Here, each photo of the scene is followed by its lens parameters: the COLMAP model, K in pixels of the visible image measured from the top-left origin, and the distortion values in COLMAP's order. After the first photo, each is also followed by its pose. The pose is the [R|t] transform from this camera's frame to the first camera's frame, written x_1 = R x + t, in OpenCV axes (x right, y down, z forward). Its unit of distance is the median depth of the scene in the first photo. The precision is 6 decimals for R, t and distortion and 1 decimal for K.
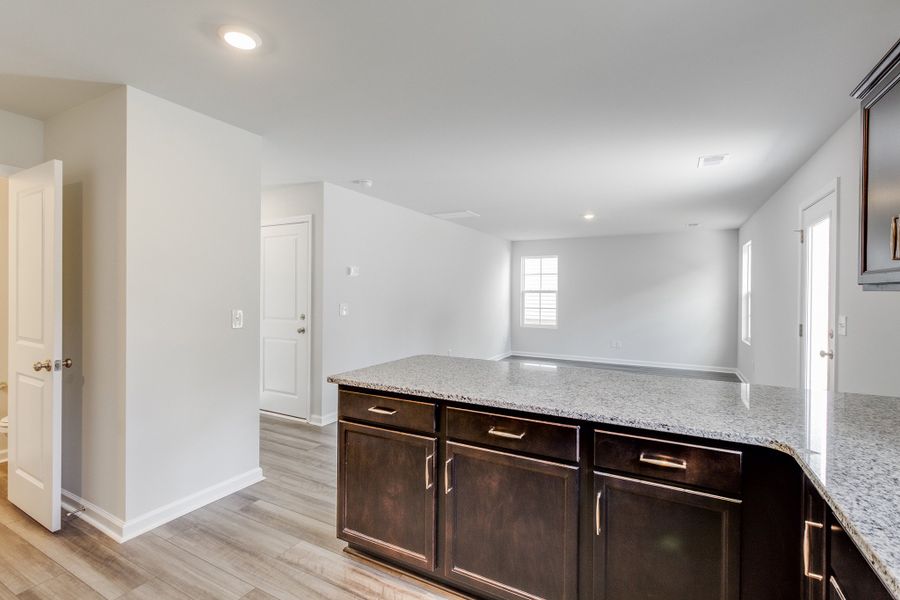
lens RADIAL K [[416.3, 0, 451.9], [0, 416.3, 294.0], [0, 0, 1]] dist [0.002505, 0.000502]
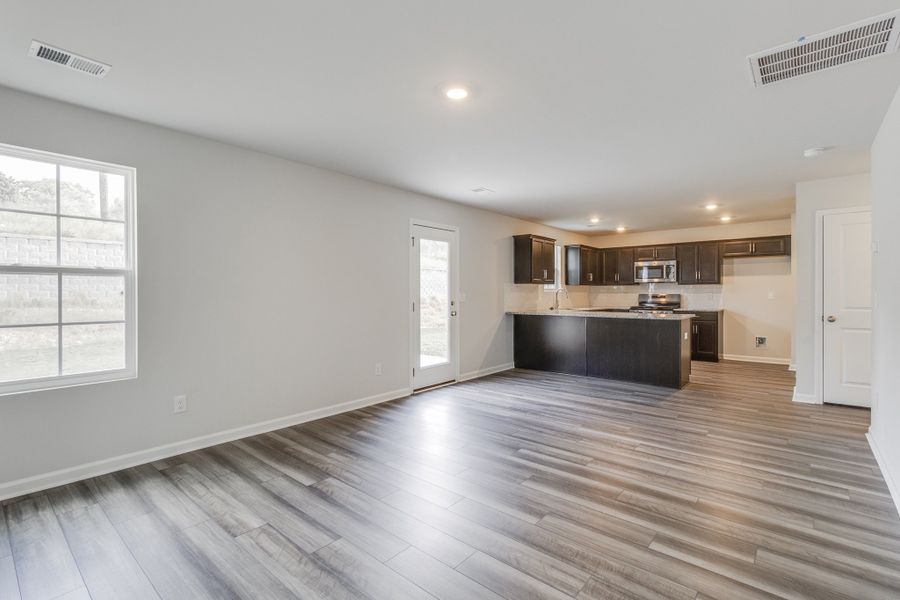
lens RADIAL K [[416.3, 0, 451.9], [0, 416.3, 294.0], [0, 0, 1]] dist [0.002505, 0.000502]
pose [[-0.978019, -0.005657, 0.208440, 0.193502], [-0.003684, 0.999945, 0.009854, 0.013358], [-0.208485, 0.008869, -0.977985, 1.143242]]
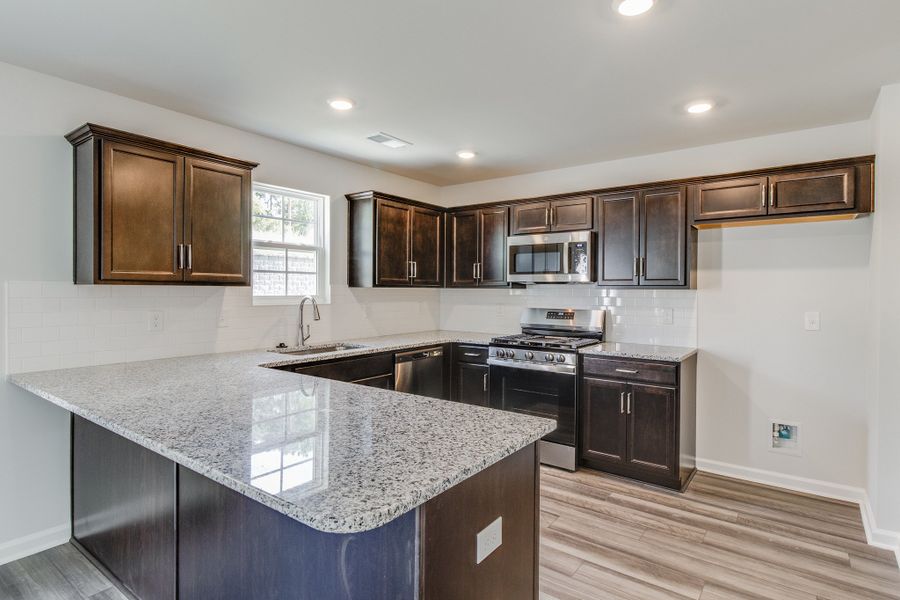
lens RADIAL K [[473.8, 0, 448.2], [0, 473.8, 294.2], [0, 0, 1]] dist [0.001403, -0.000187]
pose [[-0.989182, -0.014662, 0.145958, -0.070355], [-0.012548, 0.999803, 0.015392, -0.002565], [-0.146155, 0.013394, -0.989171, 0.503886]]
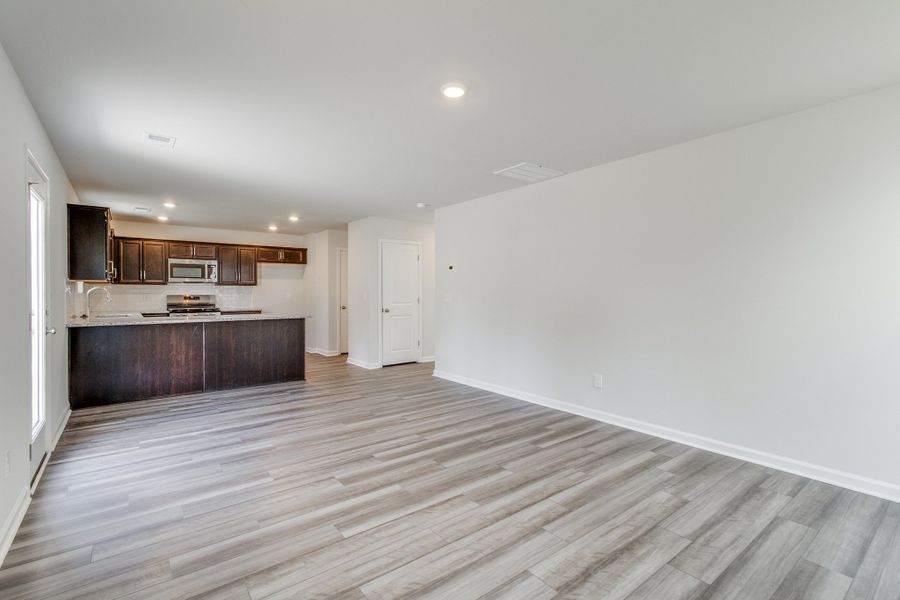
lens RADIAL K [[416.3, 0, 451.9], [0, 416.3, 294.0], [0, 0, 1]] dist [0.002505, 0.000502]
pose [[-0.403458, -0.002819, -0.914994, 0.575338], [-0.006431, 0.999979, -0.000246, 0.016363], [0.914975, 0.005785, -0.403468, 0.940663]]
